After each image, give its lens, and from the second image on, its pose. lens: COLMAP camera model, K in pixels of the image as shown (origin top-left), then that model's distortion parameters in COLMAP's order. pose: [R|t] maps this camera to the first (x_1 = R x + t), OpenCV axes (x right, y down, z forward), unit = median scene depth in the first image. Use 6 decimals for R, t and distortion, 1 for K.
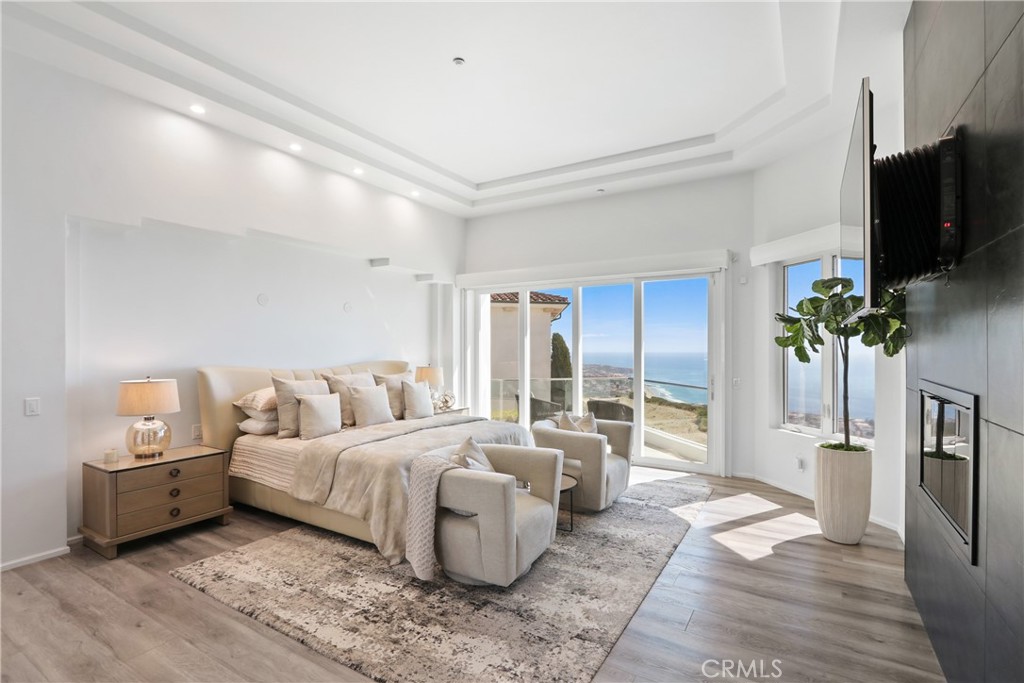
lens RADIAL K [[477.1, 0, 515.3], [0, 477.1, 348.1], [0, 0, 1]] dist [-0.010574, 0.000157]
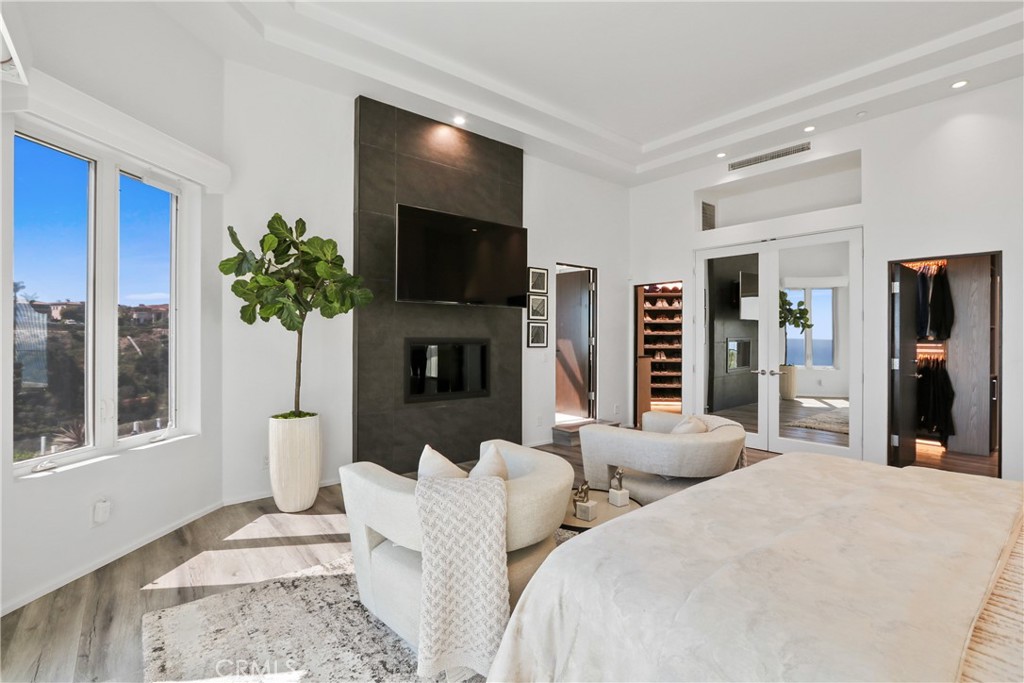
lens RADIAL K [[482.4, 0, 519.1], [0, 482.4, 333.1], [0, 0, 1]] dist [-0.009204, 0.000025]
pose [[-0.943287, 0.001163, 0.331976, -0.086104], [0.000506, 0.999998, -0.002065, 0.036851], [-0.331977, -0.001780, -0.943286, 1.733609]]
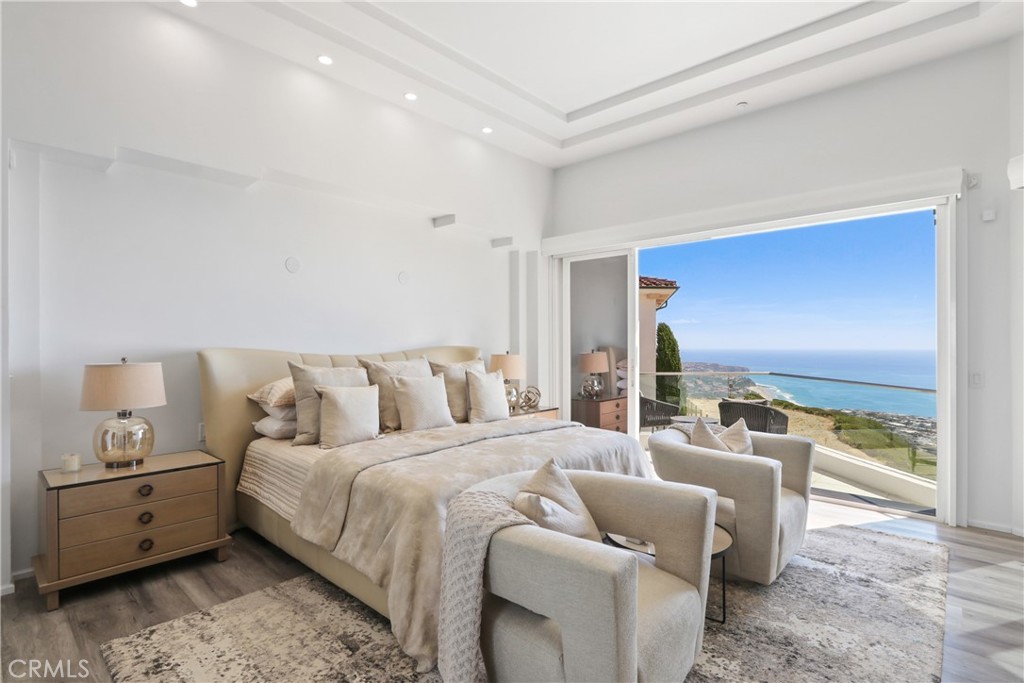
lens RADIAL K [[500.6, 0, 519.8], [0, 500.6, 341.9], [0, 0, 1]] dist [-0.011934, 0.000569]
pose [[0.983298, -0.001387, -0.181997, -0.017892], [0.000441, 0.999986, -0.005240, 0.039762], [0.182002, 0.005073, 0.983285, 0.347956]]
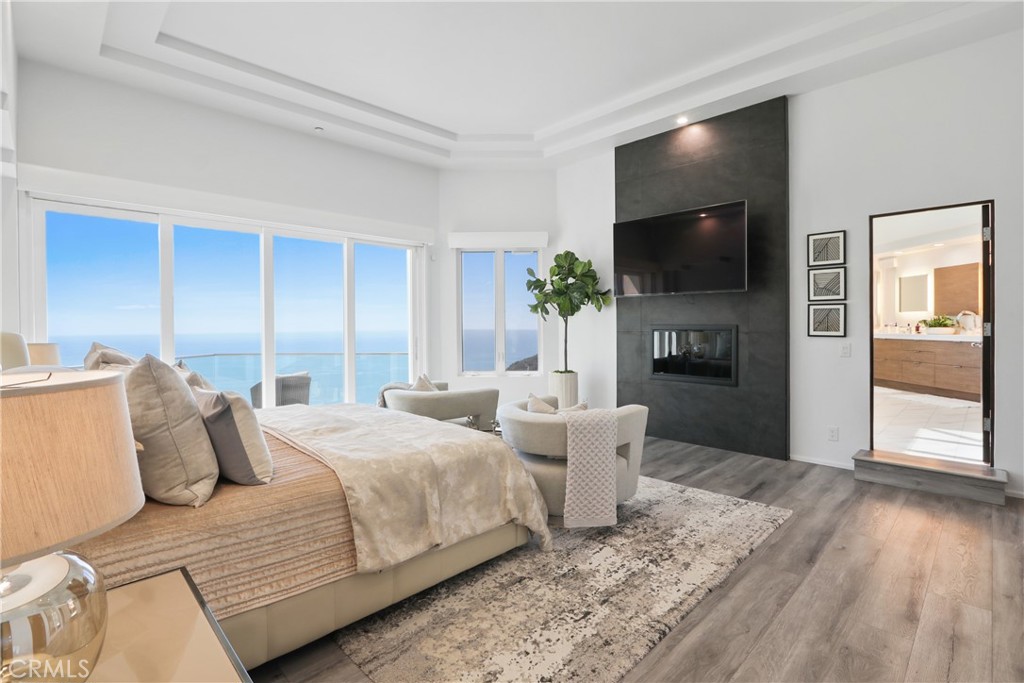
lens RADIAL K [[482.4, 0, 519.1], [0, 482.4, 333.1], [0, 0, 1]] dist [-0.009204, 0.000025]
pose [[0.235332, -0.015987, 0.971783, -0.943025], [0.010132, 0.999851, 0.013995, 0.046730], [-0.971862, 0.006552, 0.235459, 0.725601]]
